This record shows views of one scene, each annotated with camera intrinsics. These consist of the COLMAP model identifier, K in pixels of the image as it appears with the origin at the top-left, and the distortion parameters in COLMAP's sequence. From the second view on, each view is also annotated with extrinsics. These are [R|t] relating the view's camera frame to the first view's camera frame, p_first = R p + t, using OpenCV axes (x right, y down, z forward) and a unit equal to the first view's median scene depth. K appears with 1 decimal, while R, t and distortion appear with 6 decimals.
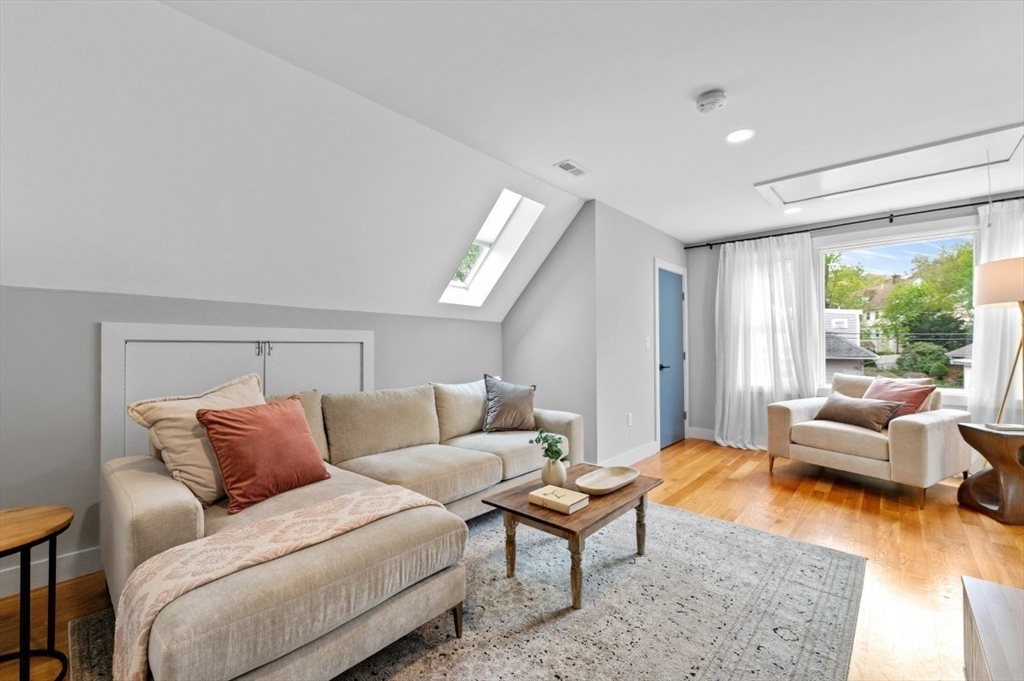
lens RADIAL K [[406.0, 0, 512.1], [0, 406.0, 343.1], [0, 0, 1]] dist [-0.000554, -0.000131]
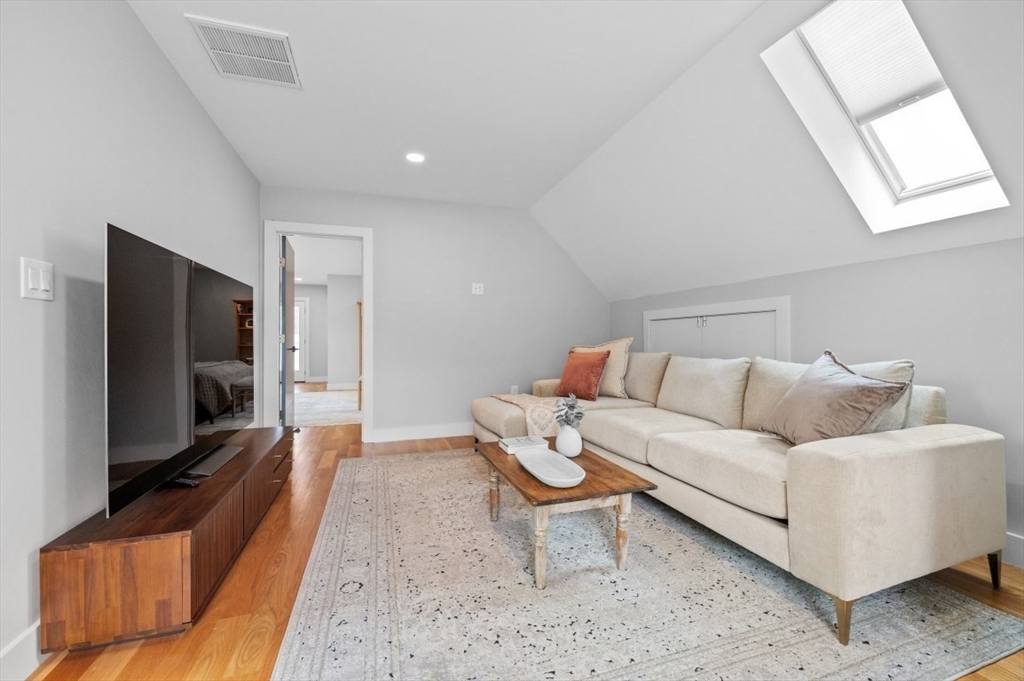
lens RADIAL K [[406.0, 0, 512.1], [0, 406.0, 343.1], [0, 0, 1]] dist [-0.000554, -0.000131]
pose [[-0.470528, 0.008106, -0.882348, 0.753229], [0.014571, 0.999893, 0.001415, 0.067018], [0.882265, -0.012190, -0.470596, 1.007647]]
